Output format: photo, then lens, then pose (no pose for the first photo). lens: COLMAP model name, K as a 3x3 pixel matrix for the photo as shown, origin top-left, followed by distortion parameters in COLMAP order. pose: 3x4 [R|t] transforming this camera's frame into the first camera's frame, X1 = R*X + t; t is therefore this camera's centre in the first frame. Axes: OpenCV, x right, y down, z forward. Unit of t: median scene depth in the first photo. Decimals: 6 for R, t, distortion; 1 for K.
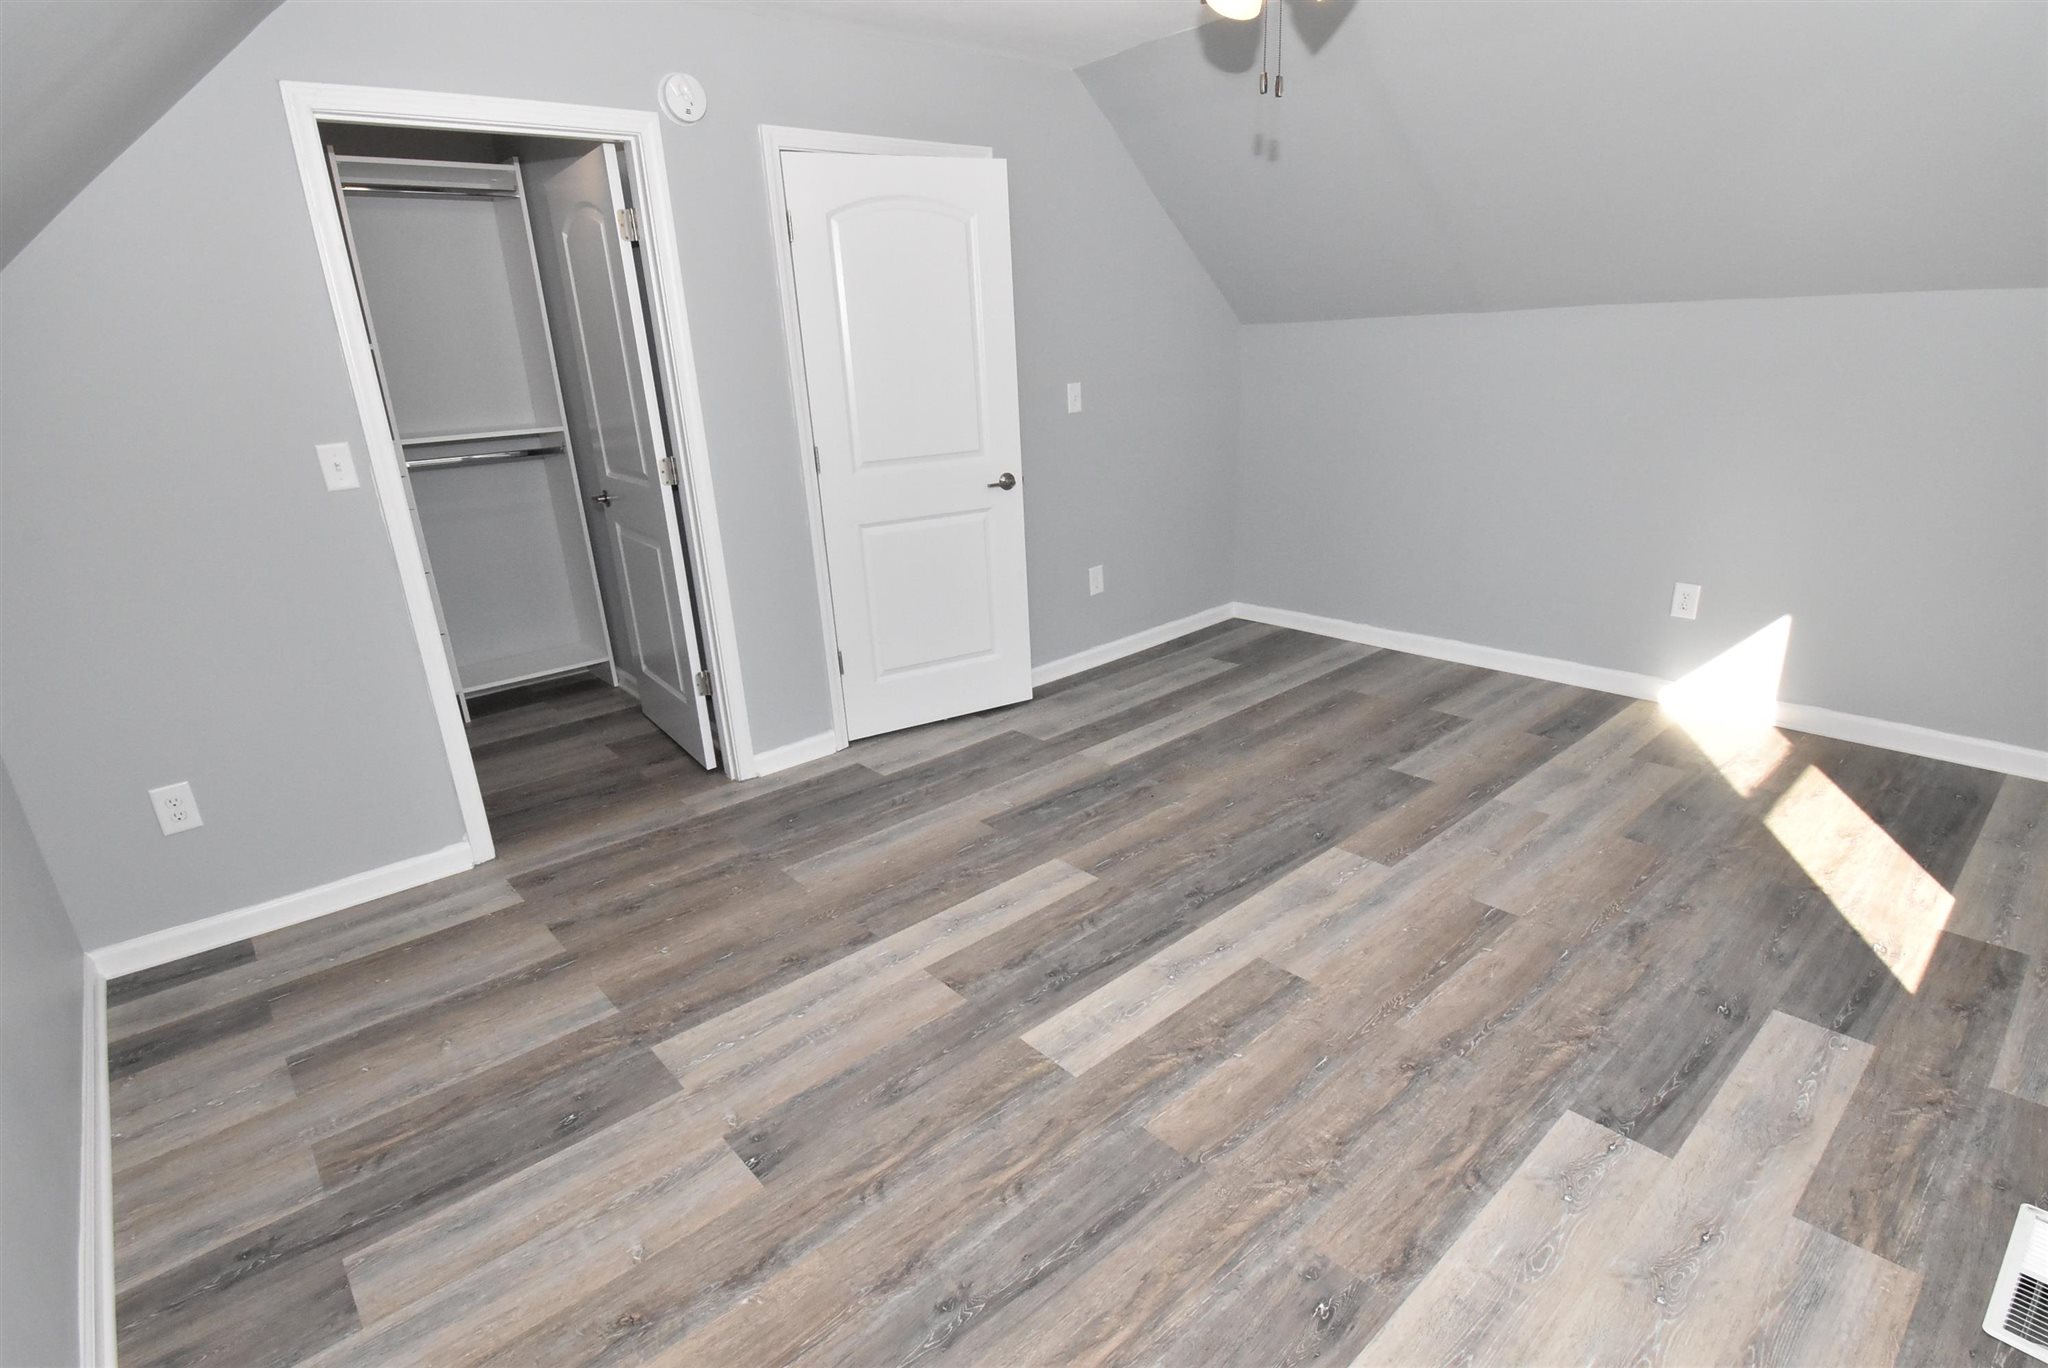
lens RADIAL K [[1012.8, 0, 1014.4], [0, 1012.8, 684.1], [0, 0, 1]] dist [0.010362, -0.020838]
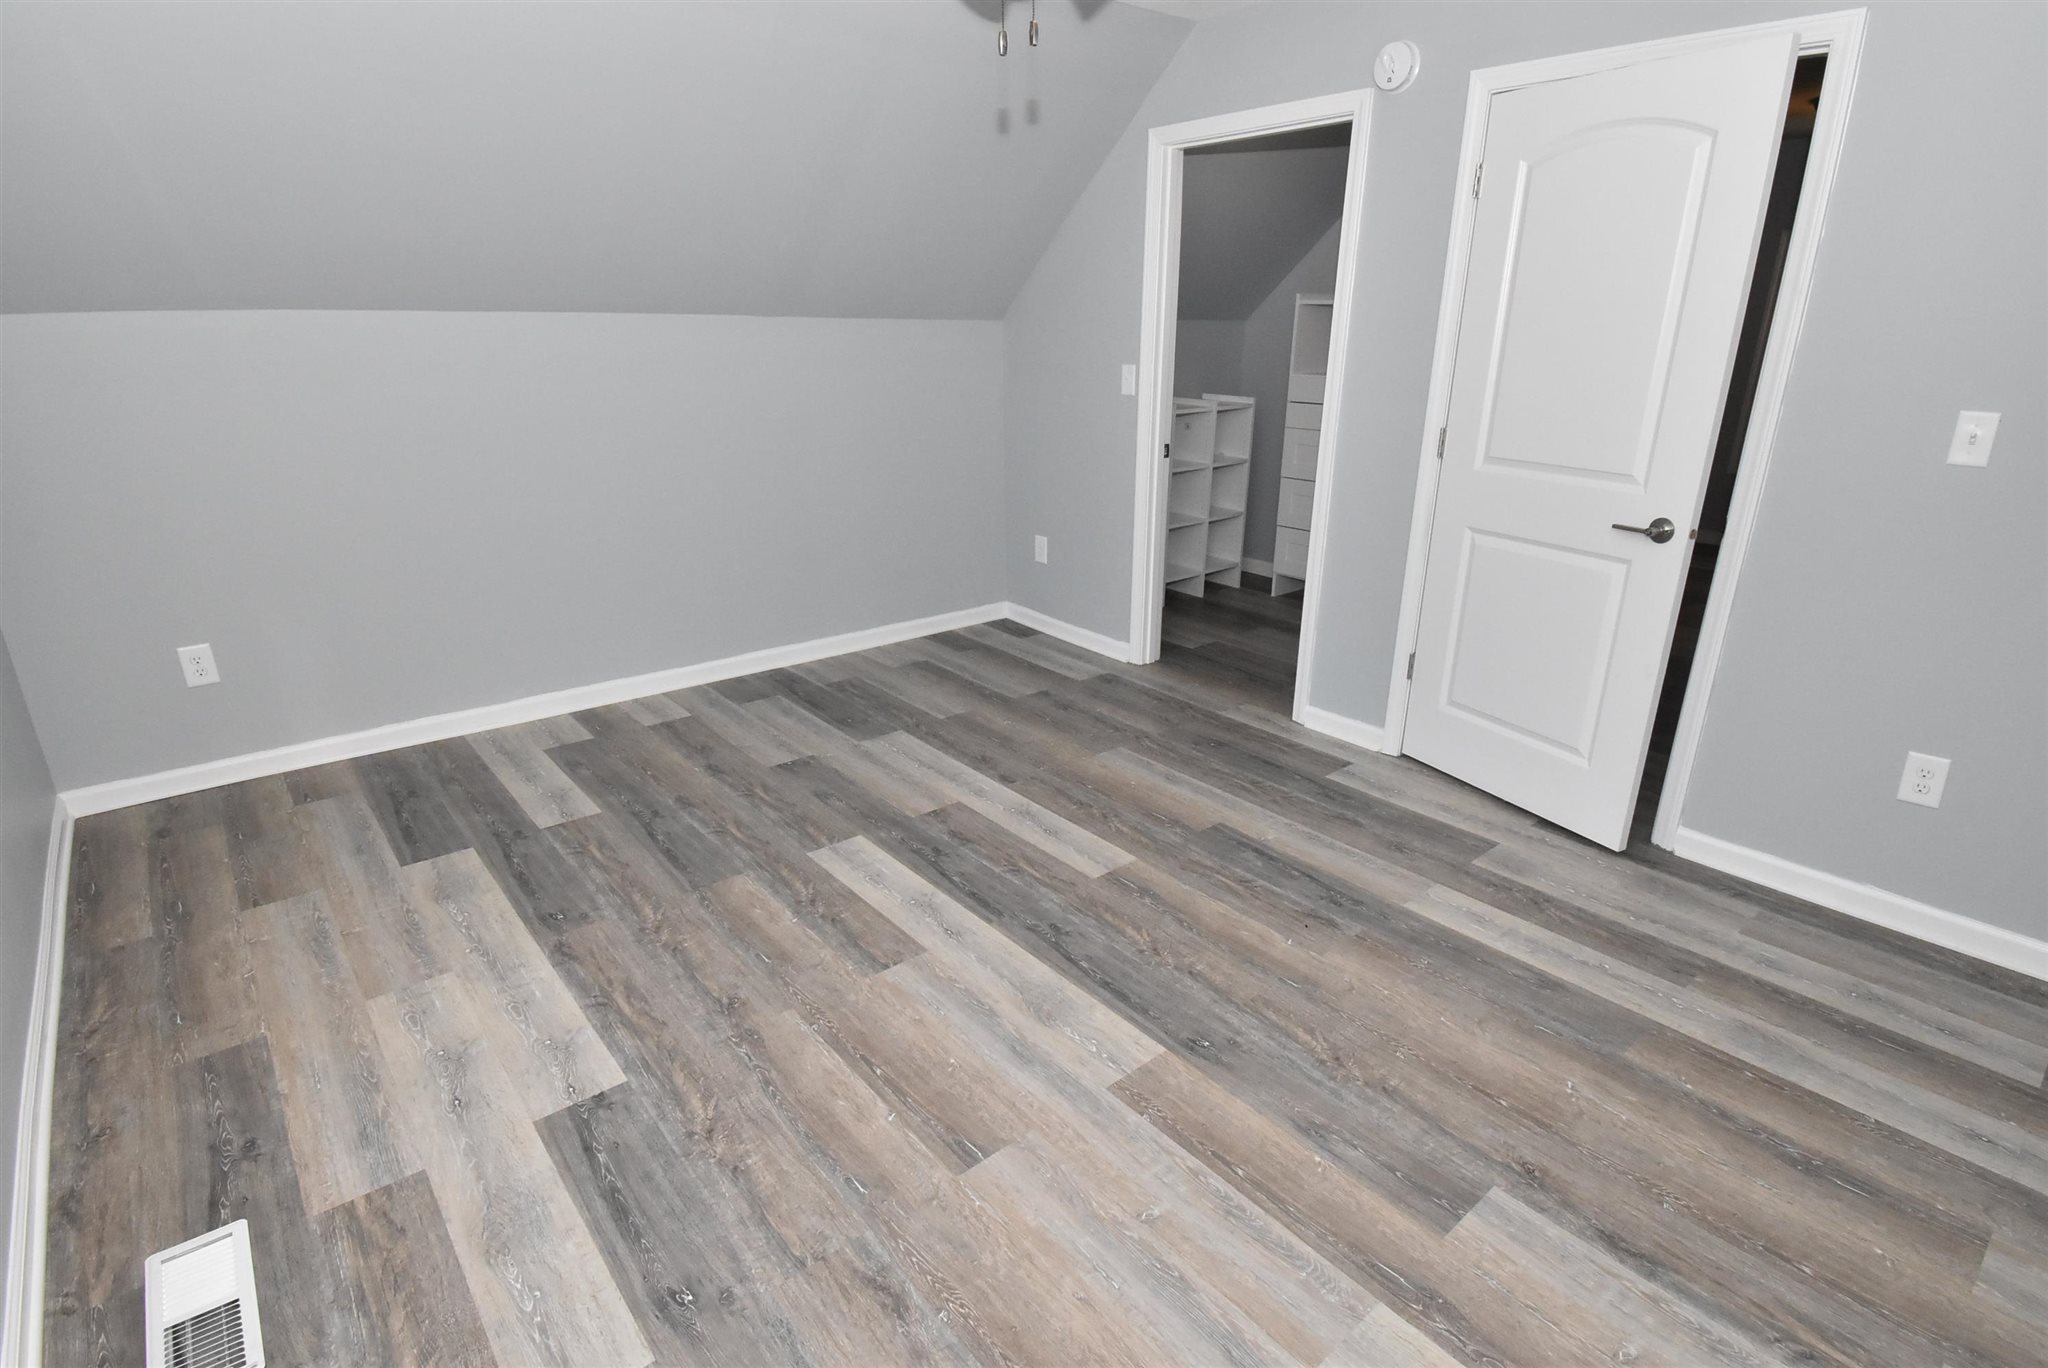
lens RADIAL K [[1012.8, 0, 1020.9], [0, 1012.8, 674.1], [0, 0, 1]] dist [0.010362, -0.020838]
pose [[-0.016312, 0.371151, -0.928429, 1.040774], [-0.324752, 0.876244, 0.355995, -0.344146], [0.945659, 0.307316, 0.106239, 0.880342]]
